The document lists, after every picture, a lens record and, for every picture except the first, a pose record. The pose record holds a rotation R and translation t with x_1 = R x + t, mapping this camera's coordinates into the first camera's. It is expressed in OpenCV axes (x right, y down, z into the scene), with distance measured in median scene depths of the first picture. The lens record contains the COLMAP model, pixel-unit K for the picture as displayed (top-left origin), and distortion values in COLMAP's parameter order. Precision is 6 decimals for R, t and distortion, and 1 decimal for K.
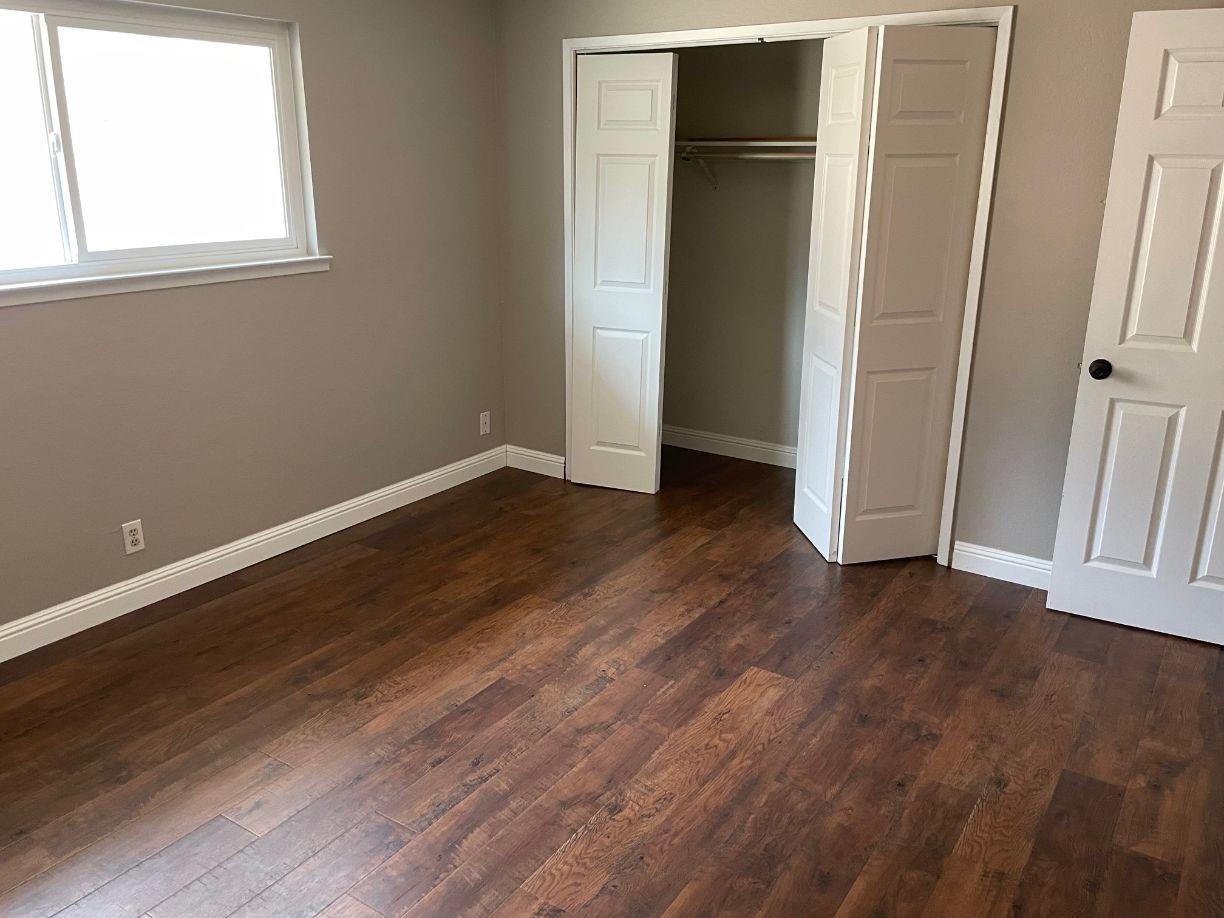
lens RADIAL K [[973.3, 0, 613.8], [0, 973.3, 457.5], [0, 0, 1]] dist [0.047538, -0.021043]
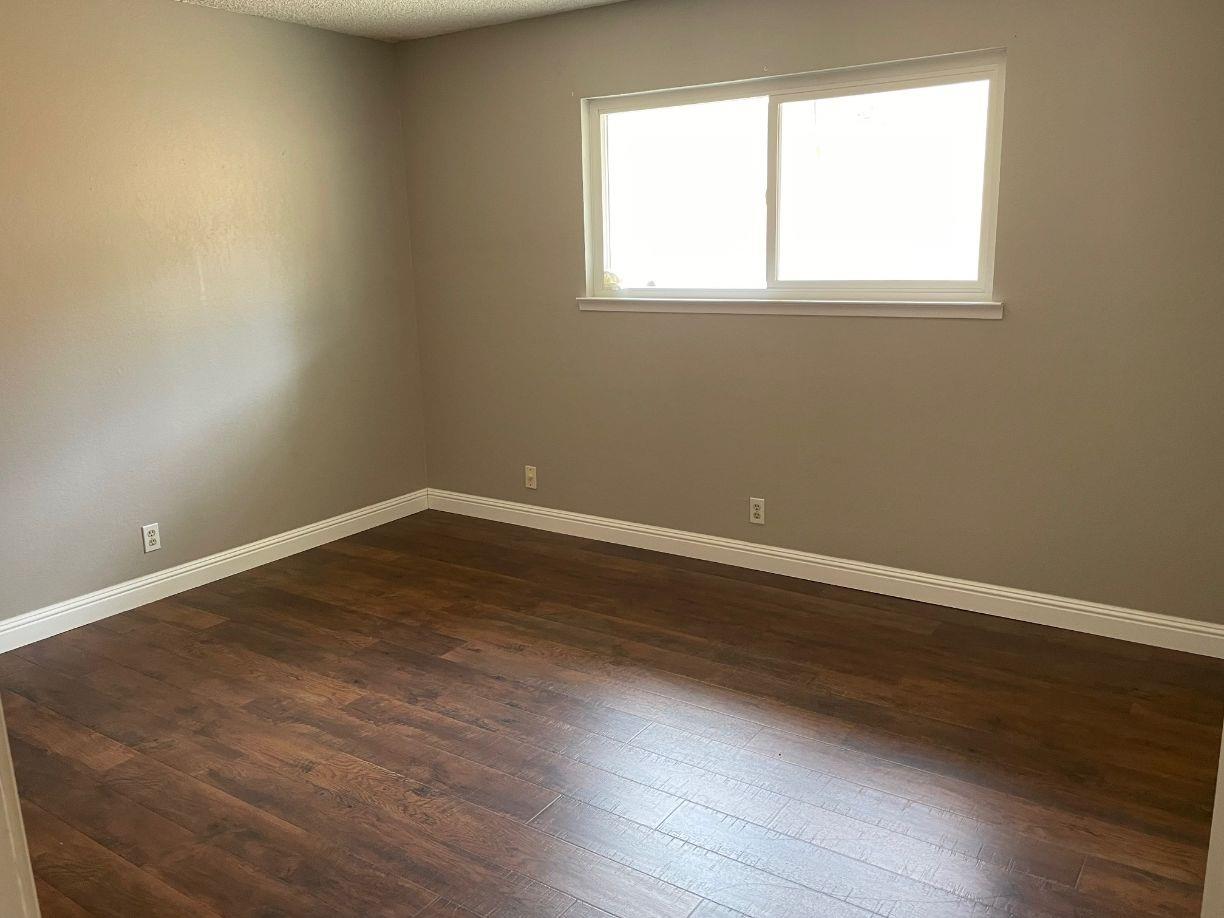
lens RADIAL K [[973.3, 0, 613.9], [0, 973.3, 459.4], [0, 0, 1]] dist [0.047538, -0.021043]
pose [[-0.011480, 0.220298, -0.975365, 0.733611], [-0.273793, 0.937459, 0.214959, -0.205179], [0.961720, 0.269516, 0.049554, 0.799604]]
